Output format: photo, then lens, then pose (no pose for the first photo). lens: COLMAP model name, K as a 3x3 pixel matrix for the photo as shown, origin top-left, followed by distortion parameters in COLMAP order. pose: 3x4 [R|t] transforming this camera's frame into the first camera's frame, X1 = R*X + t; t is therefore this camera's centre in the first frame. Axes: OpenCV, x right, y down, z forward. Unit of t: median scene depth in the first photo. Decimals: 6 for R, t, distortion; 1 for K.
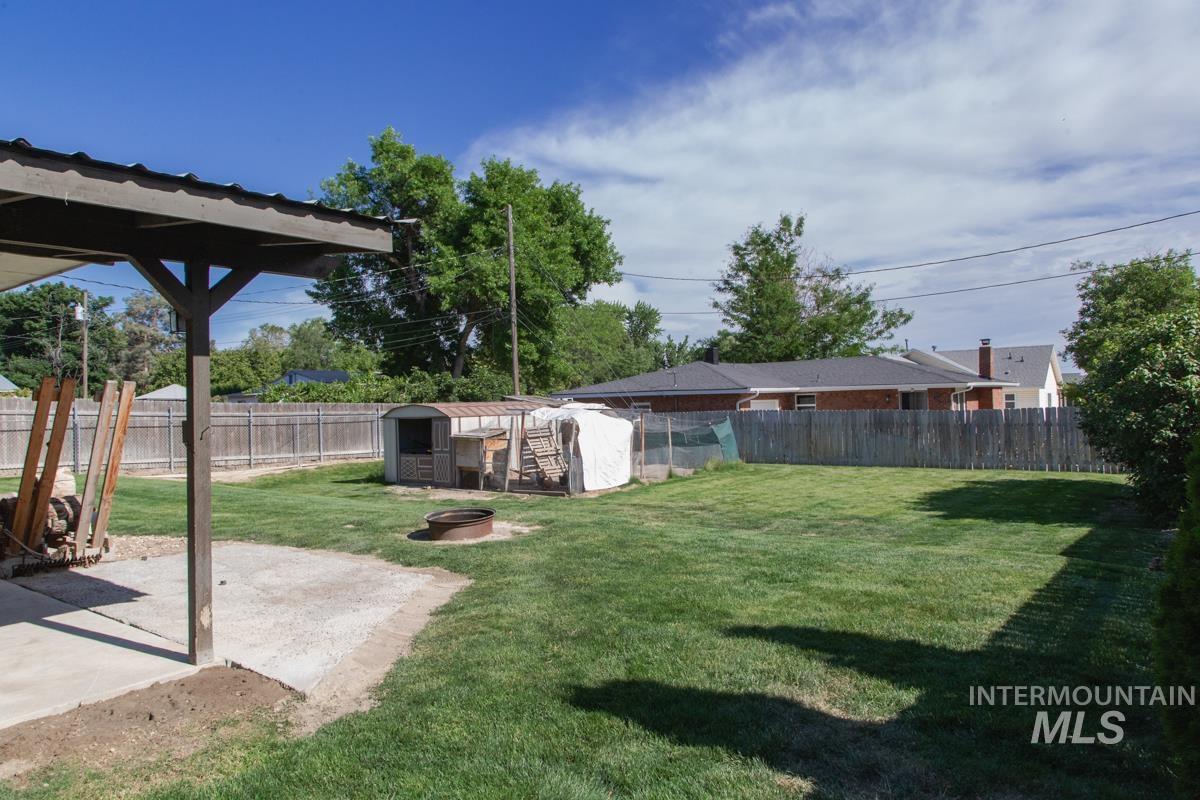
lens RADIAL K [[801.7, 0, 603.1], [0, 801.7, 400.7], [0, 0, 1]] dist [0.014911, -0.003849]
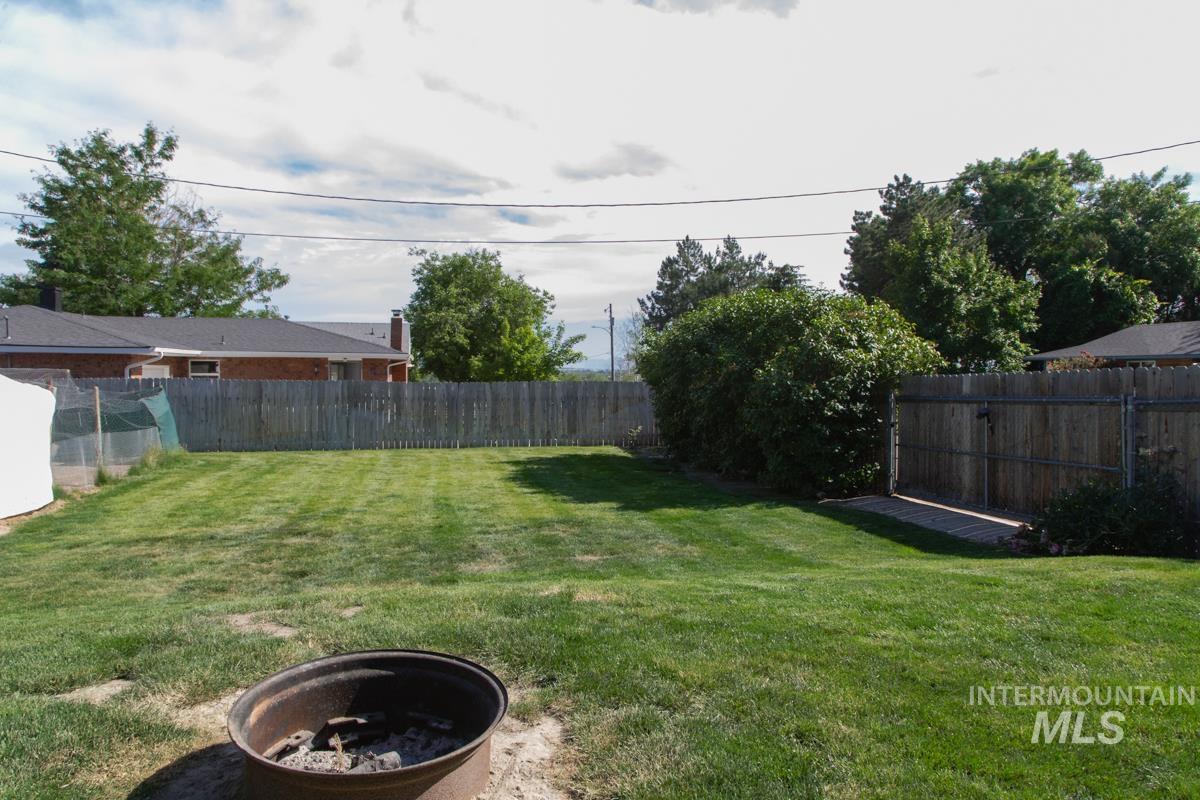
lens RADIAL K [[801.7, 0, 596.2], [0, 801.7, 387.2], [0, 0, 1]] dist [0.014911, -0.003849]
pose [[0.647513, 0.015214, 0.761903, -0.070728], [-0.023265, 0.999729, -0.000191, 0.007078], [-0.761700, -0.017602, 0.647691, 0.157694]]
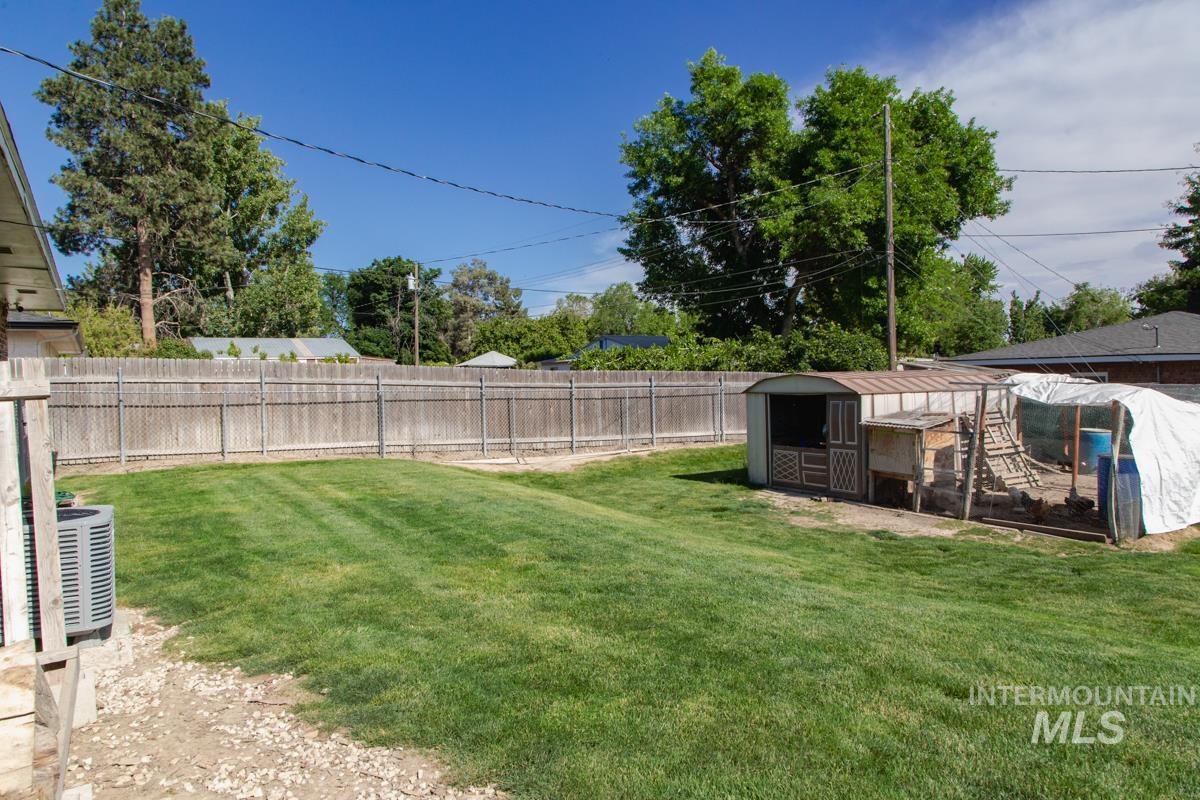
lens RADIAL K [[801.7, 0, 597.6], [0, 801.7, 394.6], [0, 0, 1]] dist [0.014911, -0.003849]
pose [[0.936412, 0.013652, -0.350637, -0.078939], [-0.002333, 0.999463, 0.032683, 0.000024], [0.350895, -0.029787, 0.935941, 0.153127]]
